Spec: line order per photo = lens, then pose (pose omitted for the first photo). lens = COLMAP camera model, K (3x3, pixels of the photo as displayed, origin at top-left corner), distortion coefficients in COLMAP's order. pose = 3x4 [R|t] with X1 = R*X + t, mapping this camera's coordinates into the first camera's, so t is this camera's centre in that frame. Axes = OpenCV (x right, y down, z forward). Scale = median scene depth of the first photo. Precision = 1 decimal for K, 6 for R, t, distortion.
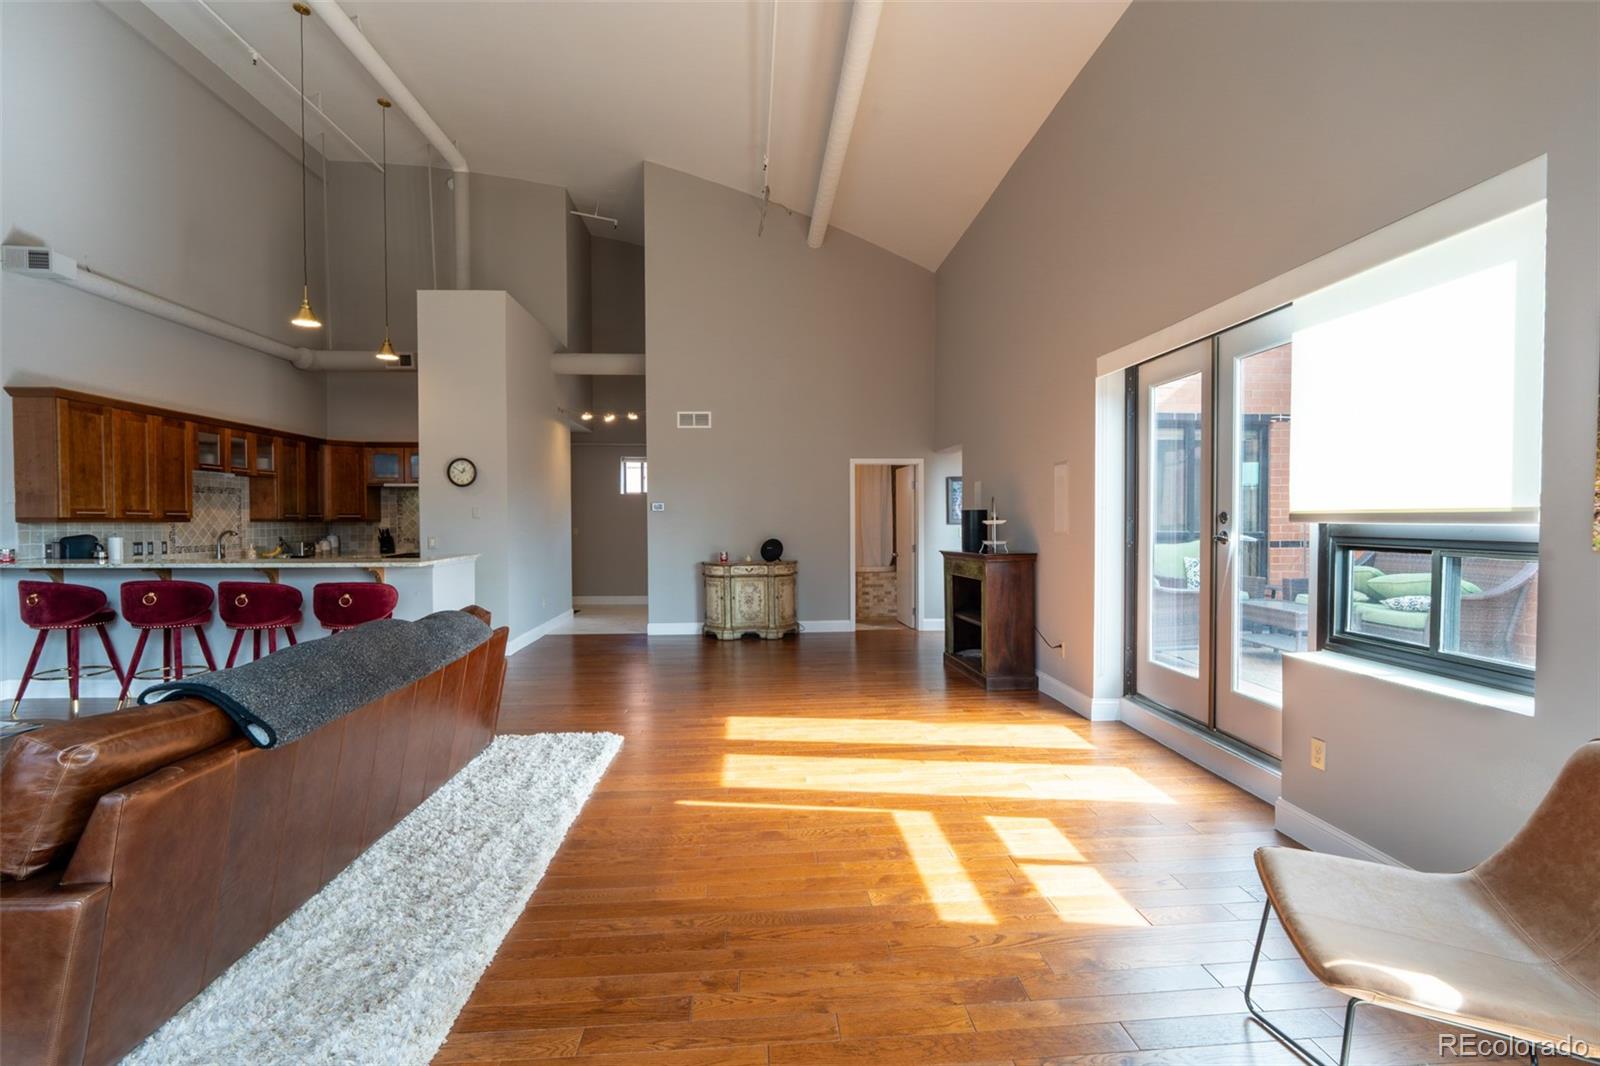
lens RADIAL K [[729.5, 0, 803.3], [0, 729.5, 531.8], [0, 0, 1]] dist [-0.004232, 0.000982]
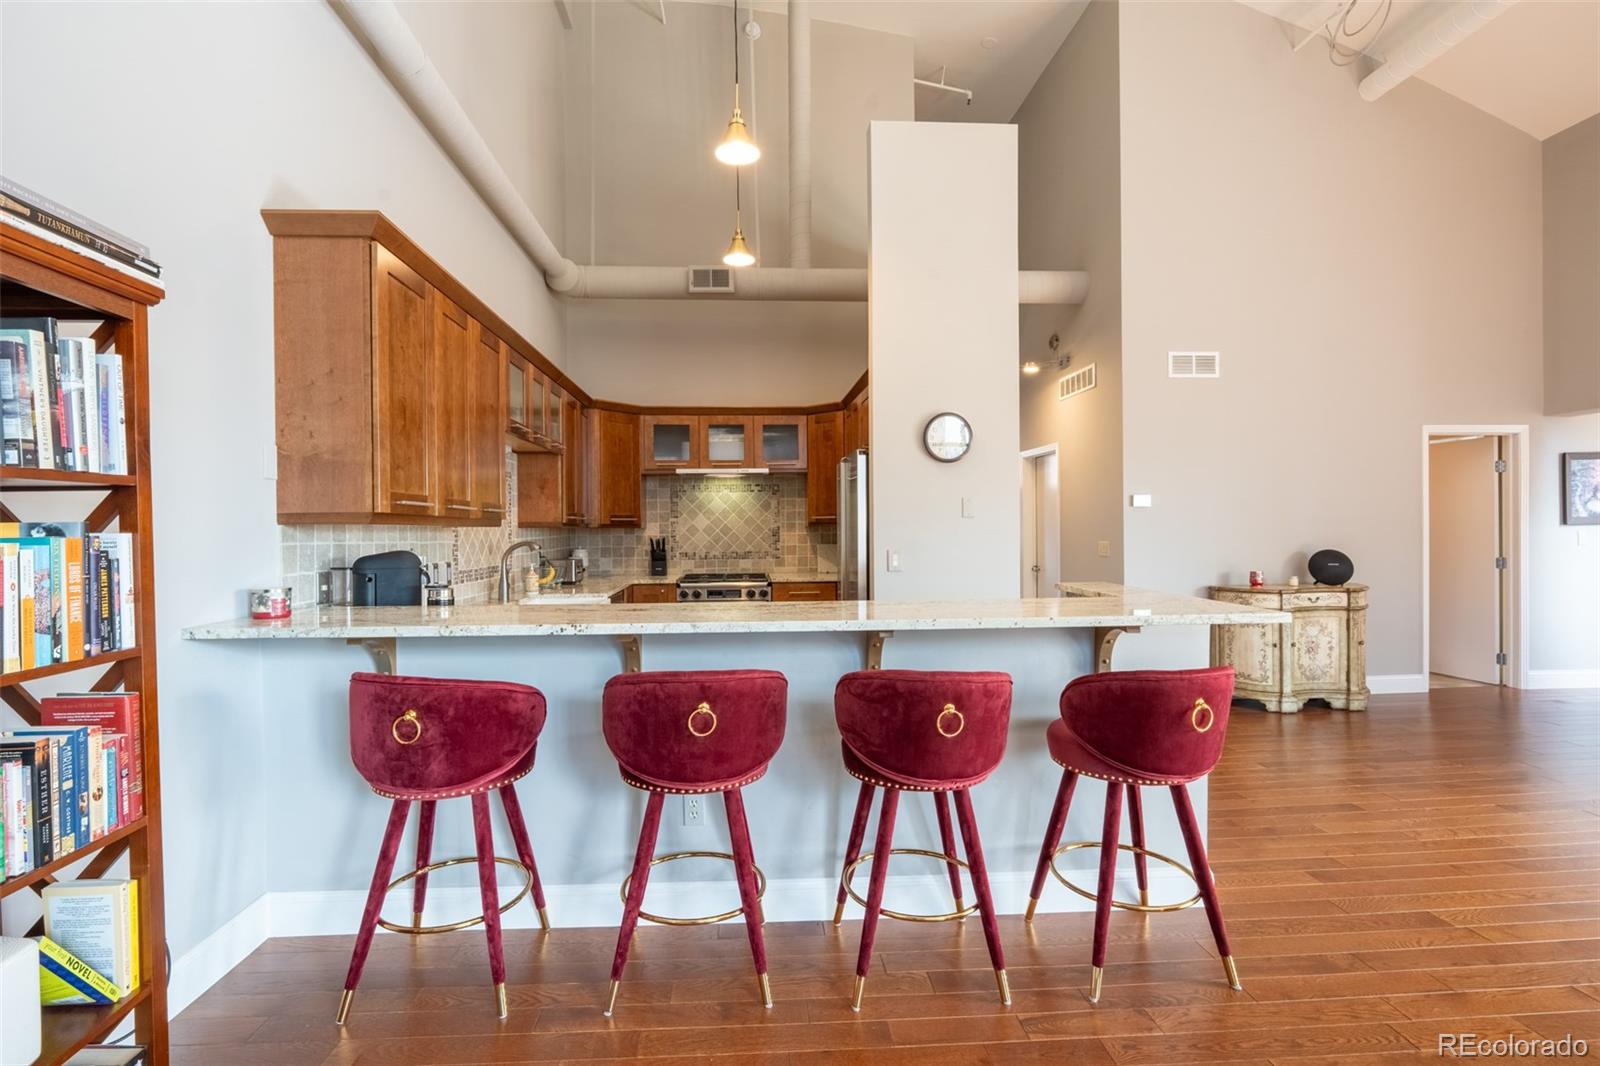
lens RADIAL K [[729.5, 0, 795.4], [0, 729.5, 534.2], [0, 0, 1]] dist [-0.004232, 0.000982]
pose [[0.999925, -0.006754, 0.010259, -0.532920], [0.006855, 0.999927, -0.009906, -0.000511], [-0.010191, 0.009975, 0.999898, 0.384244]]
